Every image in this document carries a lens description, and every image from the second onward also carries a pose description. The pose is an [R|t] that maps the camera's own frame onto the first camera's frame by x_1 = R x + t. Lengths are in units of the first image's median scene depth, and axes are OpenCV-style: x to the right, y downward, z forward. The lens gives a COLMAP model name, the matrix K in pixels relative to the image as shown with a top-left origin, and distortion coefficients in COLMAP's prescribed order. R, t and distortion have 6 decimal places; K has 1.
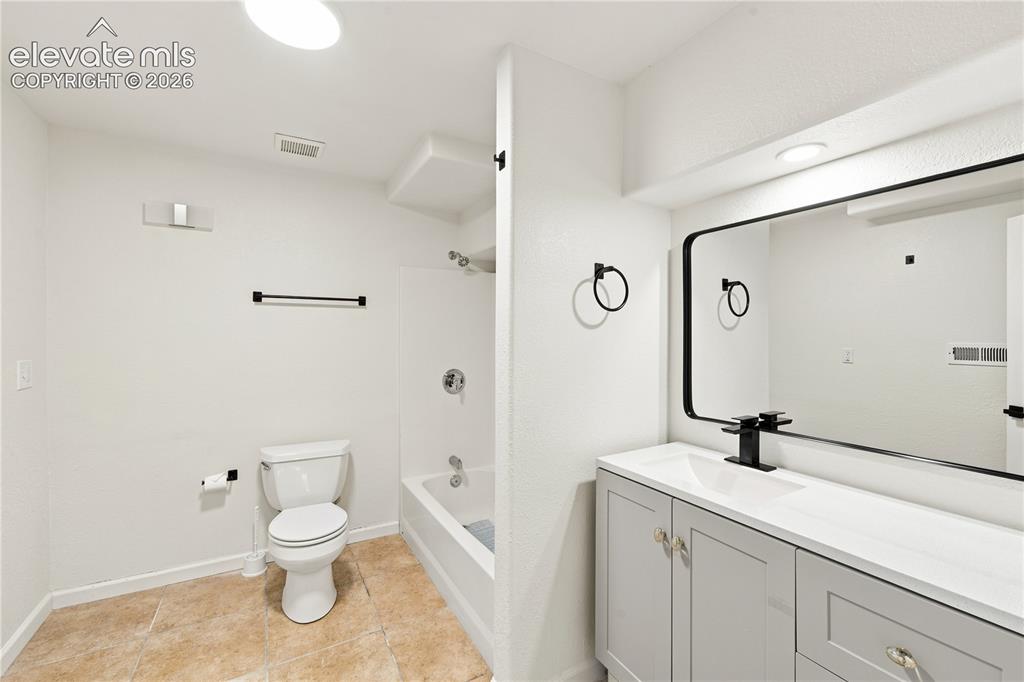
lens RADIAL K [[424.1, 0, 511.2], [0, 424.1, 339.9], [0, 0, 1]] dist [-0.012167, 0.004310]
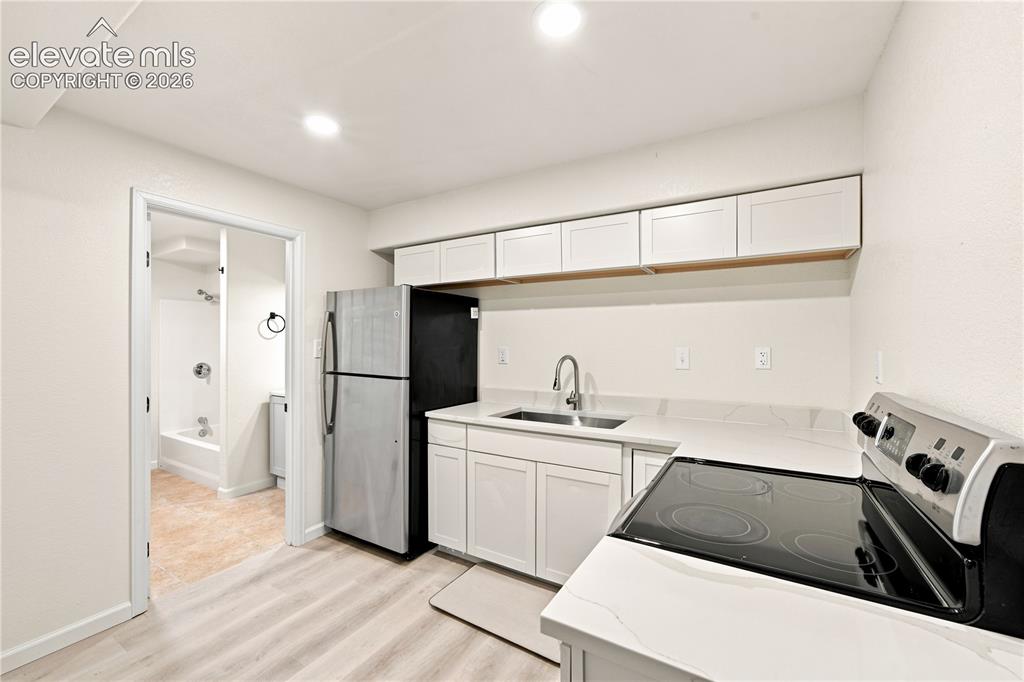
lens RADIAL K [[424.1, 0, 512.8], [0, 424.1, 340.8], [0, 0, 1]] dist [-0.012167, 0.004310]
pose [[0.885219, 0.002707, 0.465167, 0.177218], [-0.000931, 0.999991, -0.004048, -0.006338], [-0.465174, 0.003150, 0.885214, -1.038460]]
